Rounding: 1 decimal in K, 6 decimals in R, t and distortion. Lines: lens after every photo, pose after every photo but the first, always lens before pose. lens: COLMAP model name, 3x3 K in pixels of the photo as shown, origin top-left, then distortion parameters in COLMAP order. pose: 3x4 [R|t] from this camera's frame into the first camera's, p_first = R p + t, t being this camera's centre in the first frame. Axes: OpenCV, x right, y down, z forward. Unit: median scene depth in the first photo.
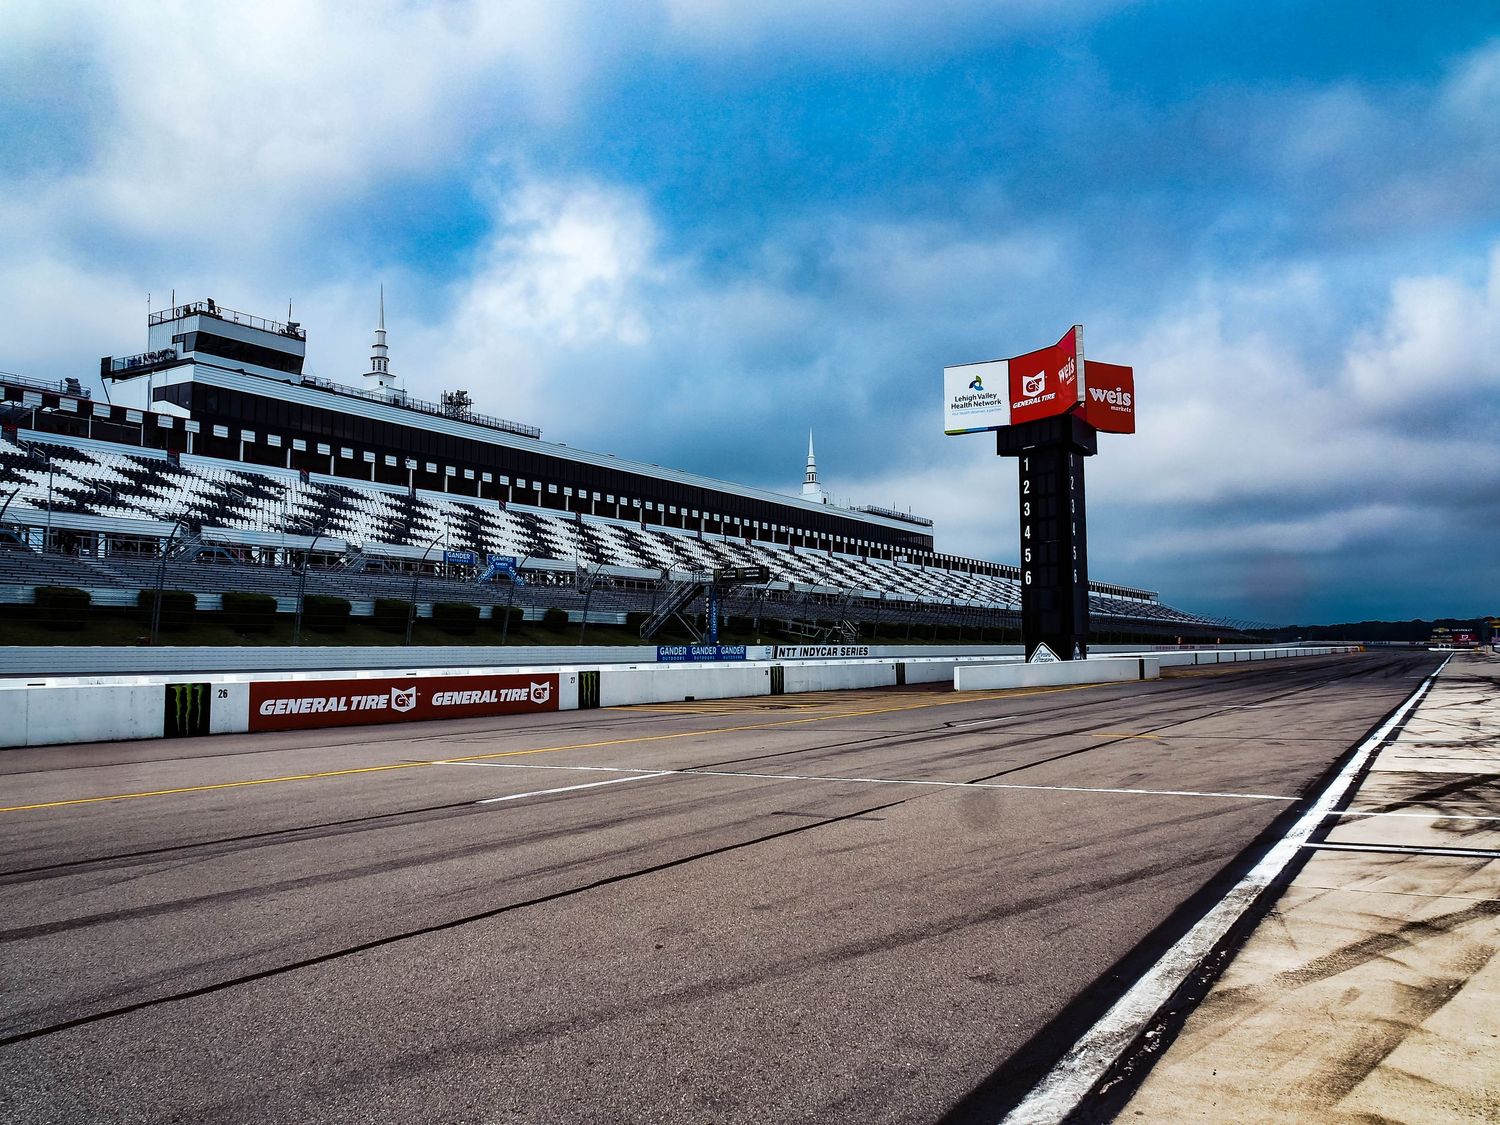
lens RADIAL K [[1244.4, 0, 752.5], [0, 1244.4, 553.3], [0, 0, 1]] dist [-0.012379, 0.000362]
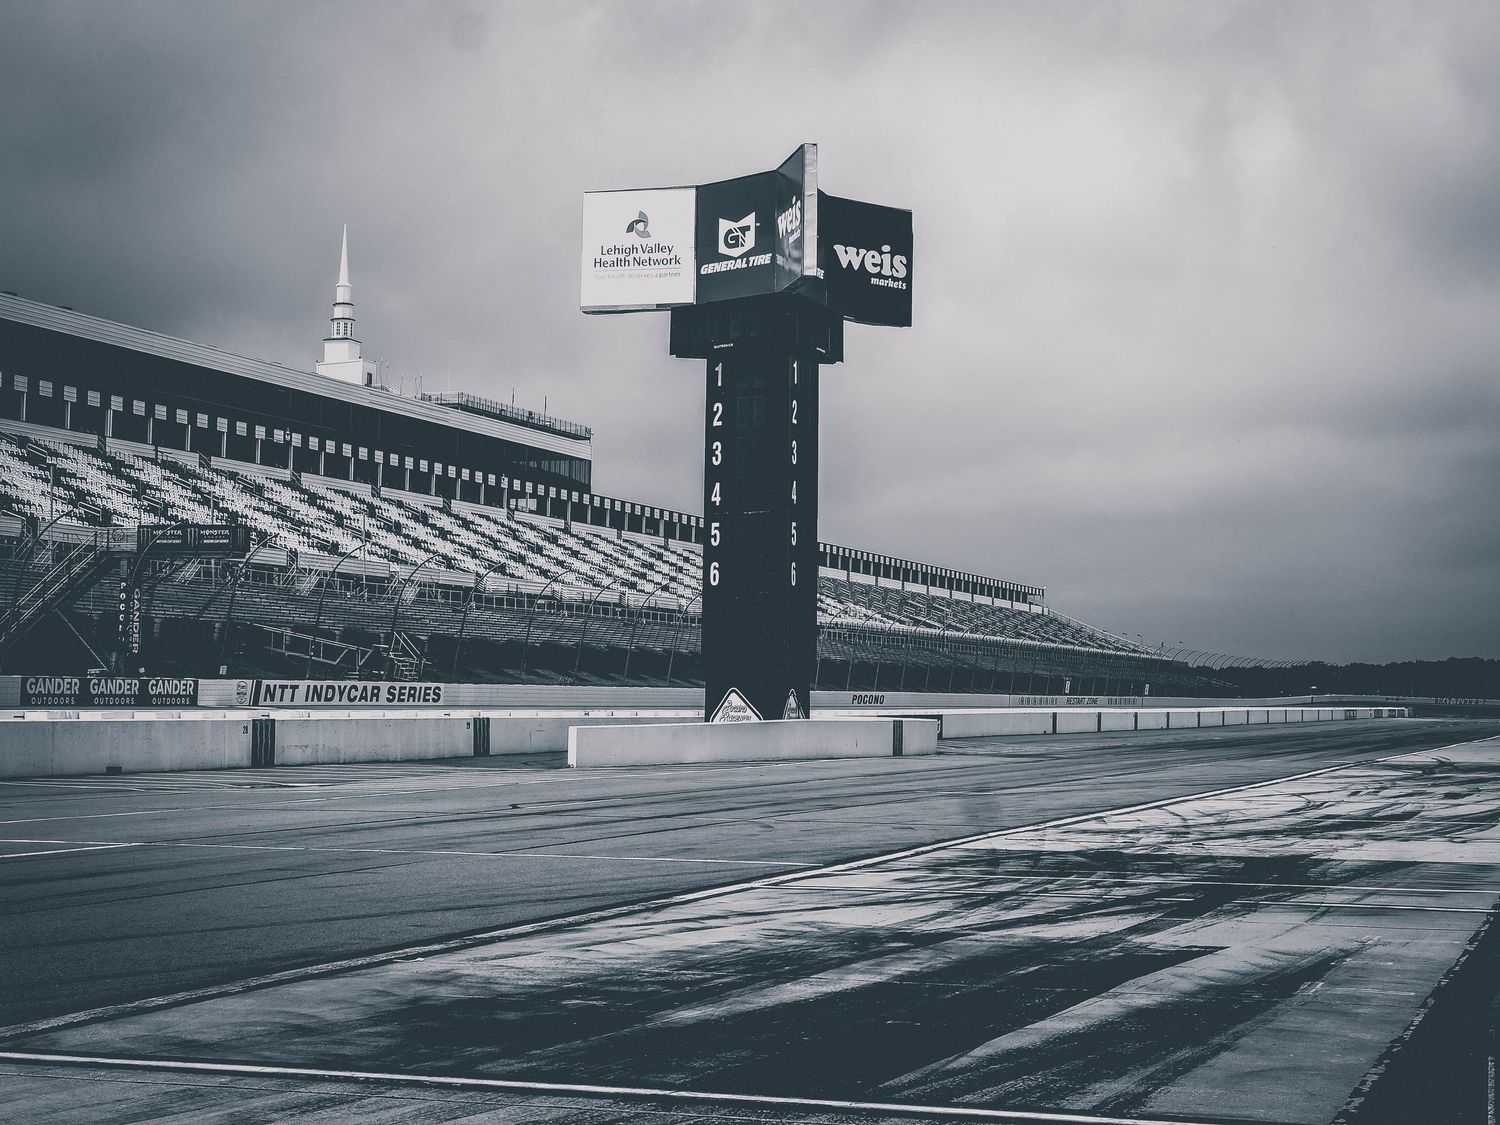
lens RADIAL K [[2667.4, 0, 764.0], [0, 2667.4, 562.4], [0, 0, 1]] dist [-0.013680, 0.000000]
pose [[0.978202, 0.032964, 0.205023, -0.003953], [-0.038961, 0.998921, 0.025282, -0.009558], [-0.203969, -0.032718, 0.978430, -0.111368]]
